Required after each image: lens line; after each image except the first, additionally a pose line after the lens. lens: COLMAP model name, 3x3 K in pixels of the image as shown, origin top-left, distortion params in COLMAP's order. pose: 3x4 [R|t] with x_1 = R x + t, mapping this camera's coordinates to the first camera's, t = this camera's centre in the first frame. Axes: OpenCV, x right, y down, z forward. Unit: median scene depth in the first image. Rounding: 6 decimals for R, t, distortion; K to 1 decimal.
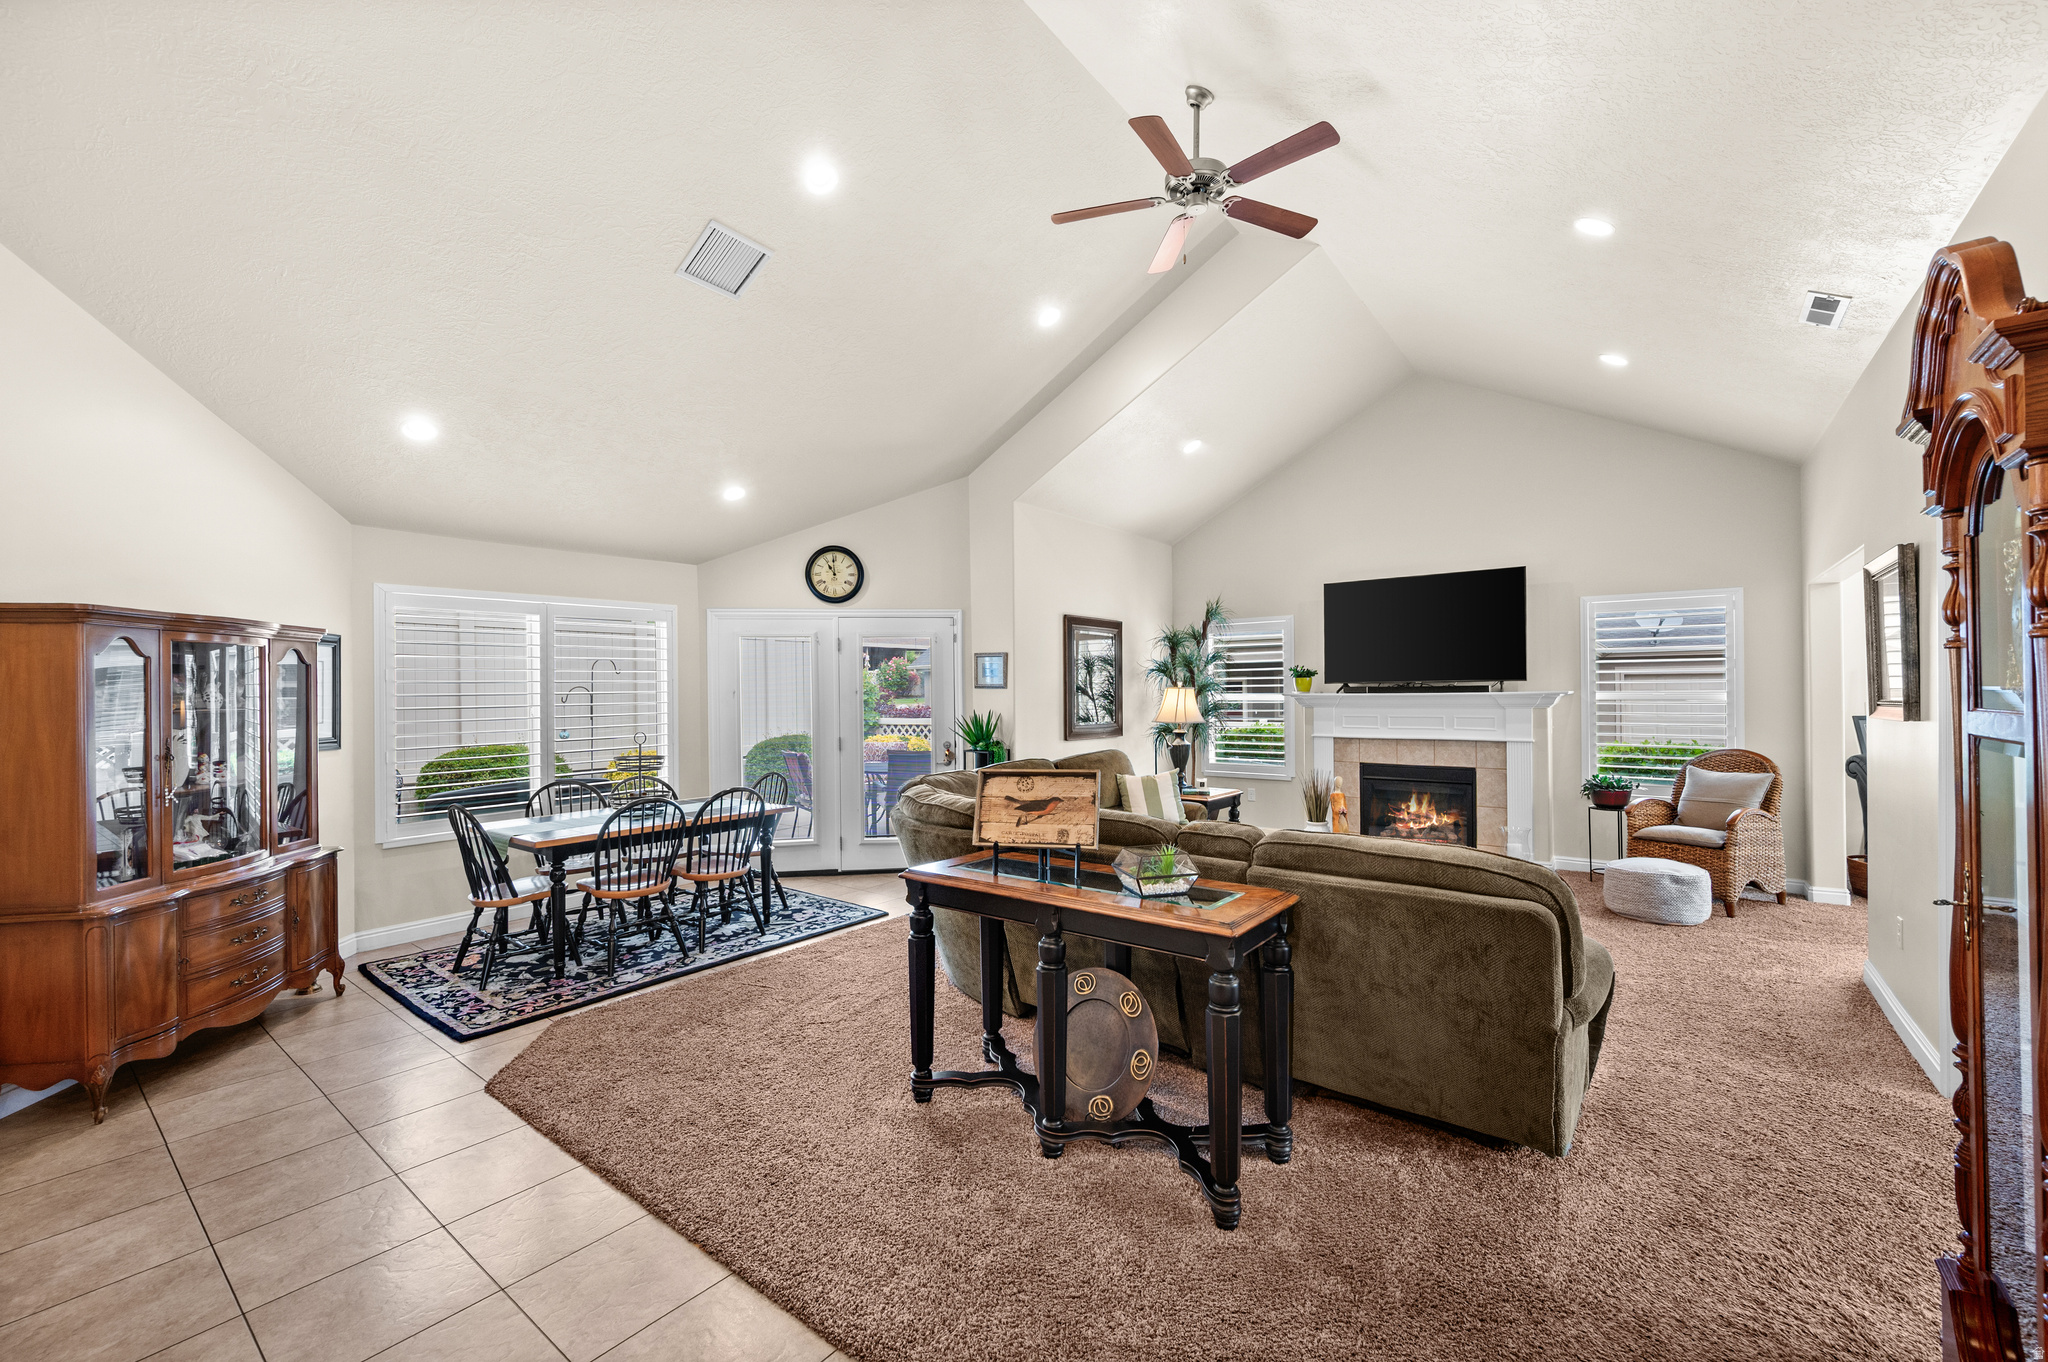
lens RADIAL K [[811.5, 0, 1024.2], [0, 811.5, 686.5], [0, 0, 1]] dist [-0.002663, 0.000321]
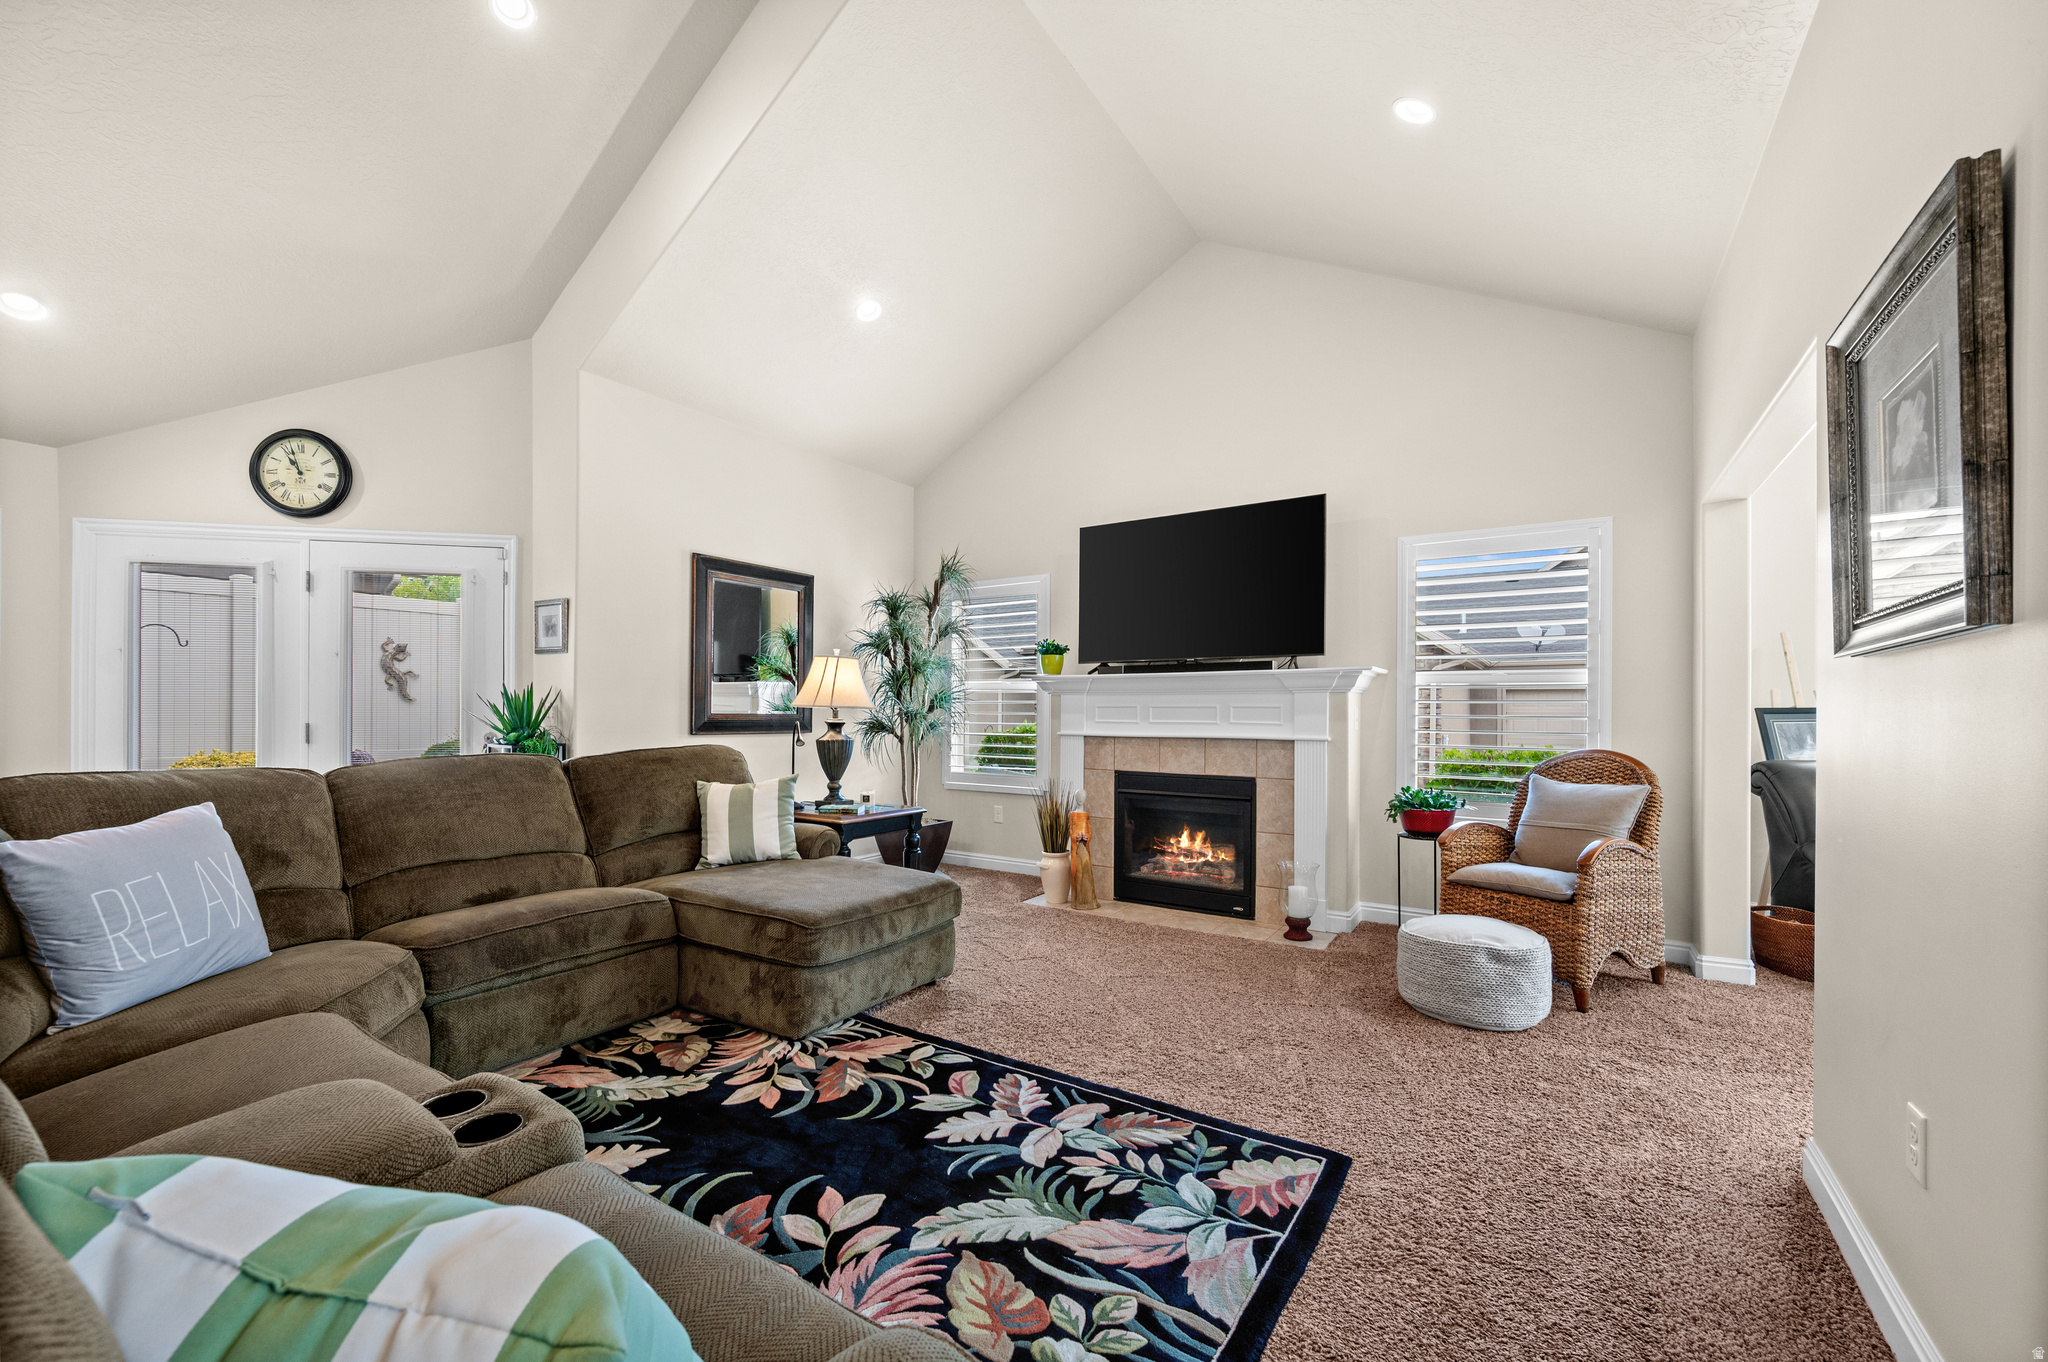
lens RADIAL K [[811.5, 0, 1018.1], [0, 811.5, 707.3], [0, 0, 1]] dist [-0.002663, 0.000321]
pose [[0.997440, 0.014858, 0.069945, 0.312548], [-0.014860, 0.999889, -0.000489, 0.044012], [-0.069945, -0.000551, 0.997551, 0.323109]]
